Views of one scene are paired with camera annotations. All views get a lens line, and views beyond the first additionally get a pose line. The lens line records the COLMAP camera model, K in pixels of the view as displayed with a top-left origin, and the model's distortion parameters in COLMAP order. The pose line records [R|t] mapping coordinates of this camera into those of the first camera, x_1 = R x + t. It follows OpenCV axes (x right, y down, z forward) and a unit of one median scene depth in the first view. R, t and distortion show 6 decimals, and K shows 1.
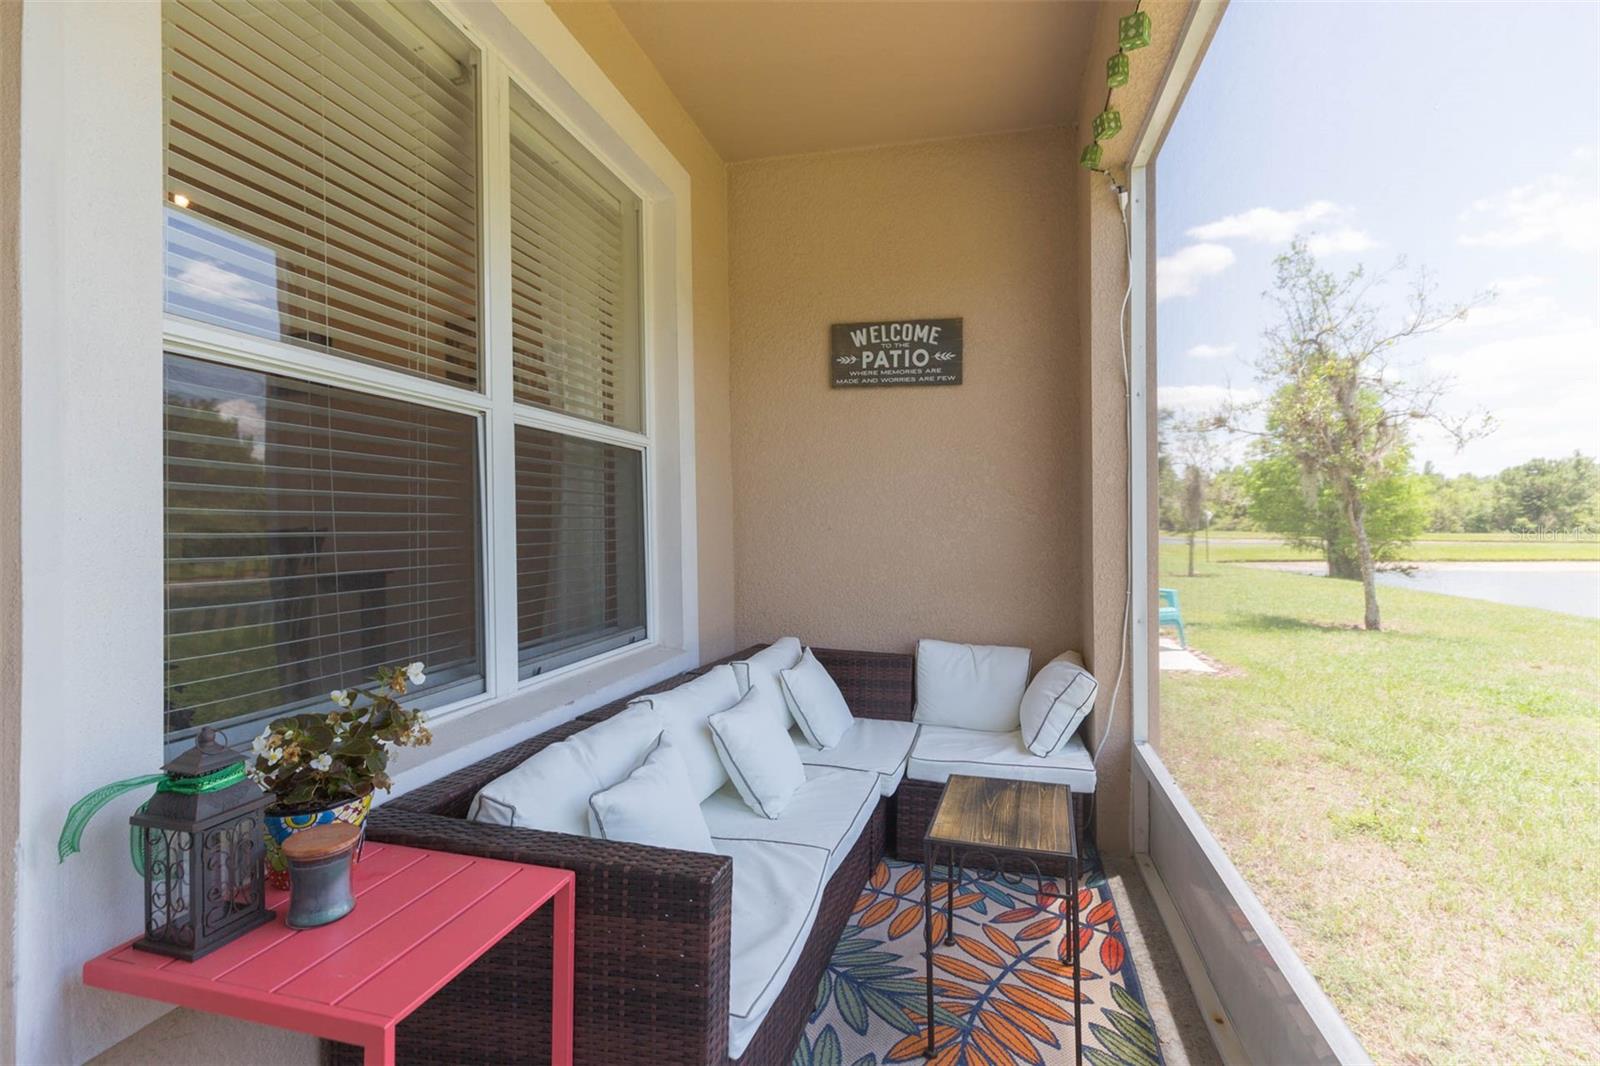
lens RADIAL K [[726.7, 0, 839.4], [0, 726.7, 545.8], [0, 0, 1]] dist [0.000808, 0.000209]
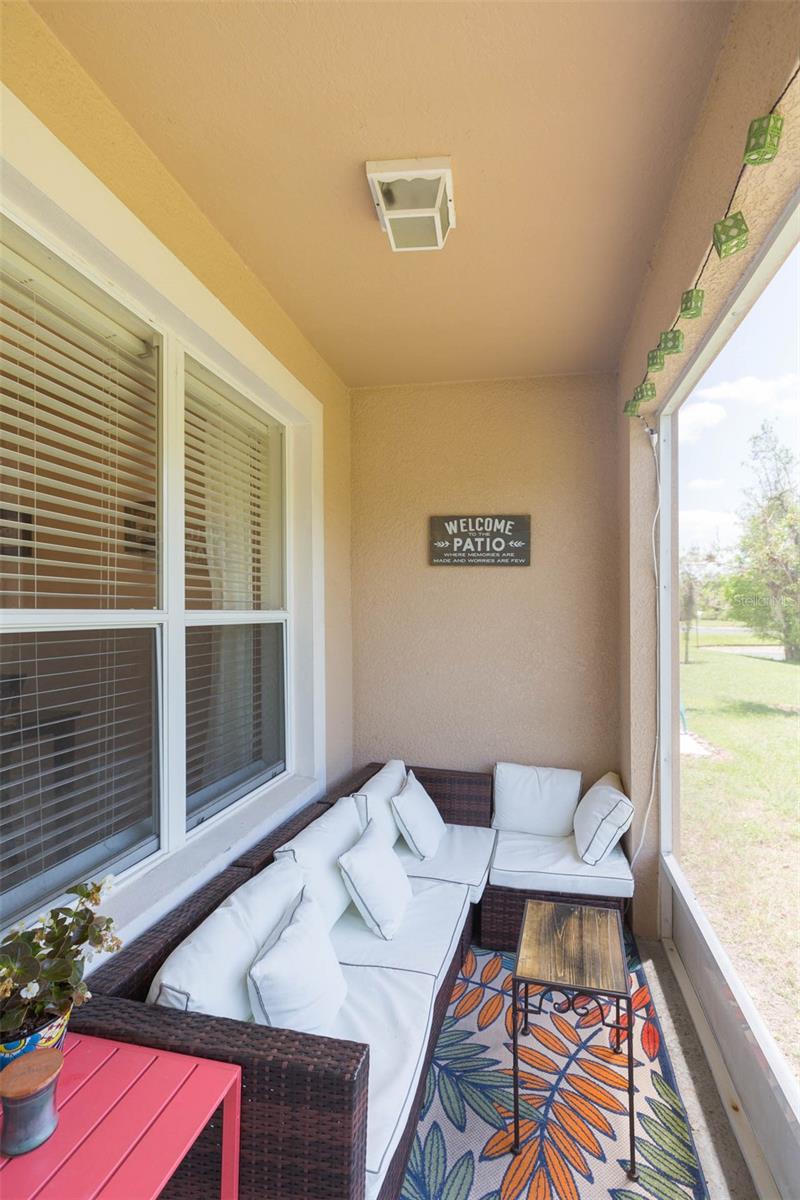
lens RADIAL K [[545.1, 0, 441.2], [0, 545.1, 585.9], [0, 0, 1]] dist [0.000808, 0.000209]
pose [[0.998832, 0.008130, 0.047631, -0.042994], [-0.007620, 0.999912, -0.010881, -0.199884], [-0.047715, 0.010505, 0.998806, 0.030436]]
